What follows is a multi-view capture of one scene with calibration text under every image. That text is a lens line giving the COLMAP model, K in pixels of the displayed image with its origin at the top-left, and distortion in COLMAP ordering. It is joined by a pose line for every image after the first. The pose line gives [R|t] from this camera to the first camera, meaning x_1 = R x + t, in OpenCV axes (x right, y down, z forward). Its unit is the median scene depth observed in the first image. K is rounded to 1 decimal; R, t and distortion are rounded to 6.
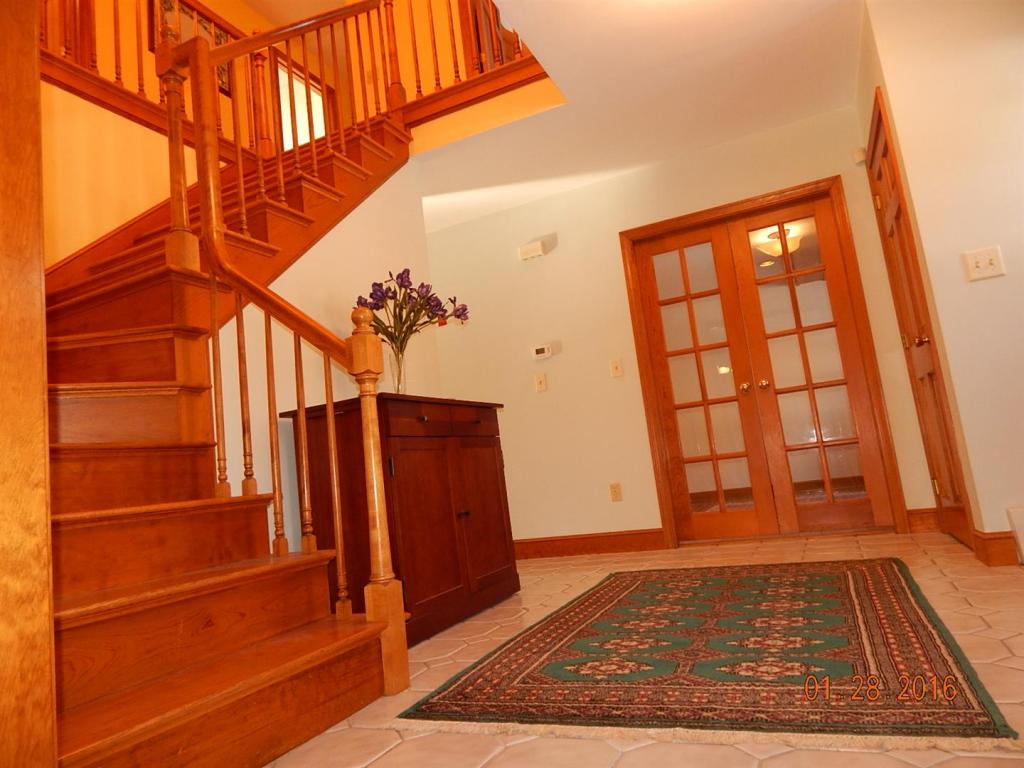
lens RADIAL K [[676.9, 0, 514.5], [0, 676.9, 380.8], [0, 0, 1]] dist [-0.000397, 0.006935]
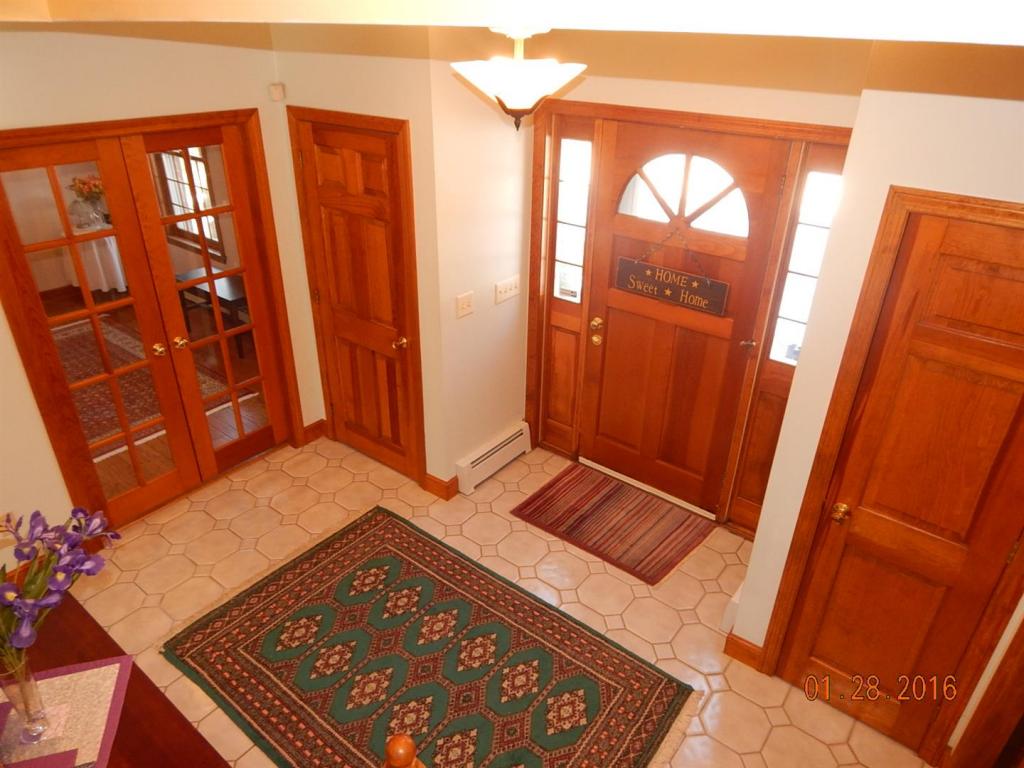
lens RADIAL K [[676.9, 0, 514.3], [0, 676.9, 386.2], [0, 0, 1]] dist [-0.000397, 0.006935]
pose [[0.223811, -0.342482, 0.912477, -0.887047], [-0.185732, 0.904083, 0.384887, -0.902307], [-0.956772, -0.255618, 0.138734, 1.112967]]
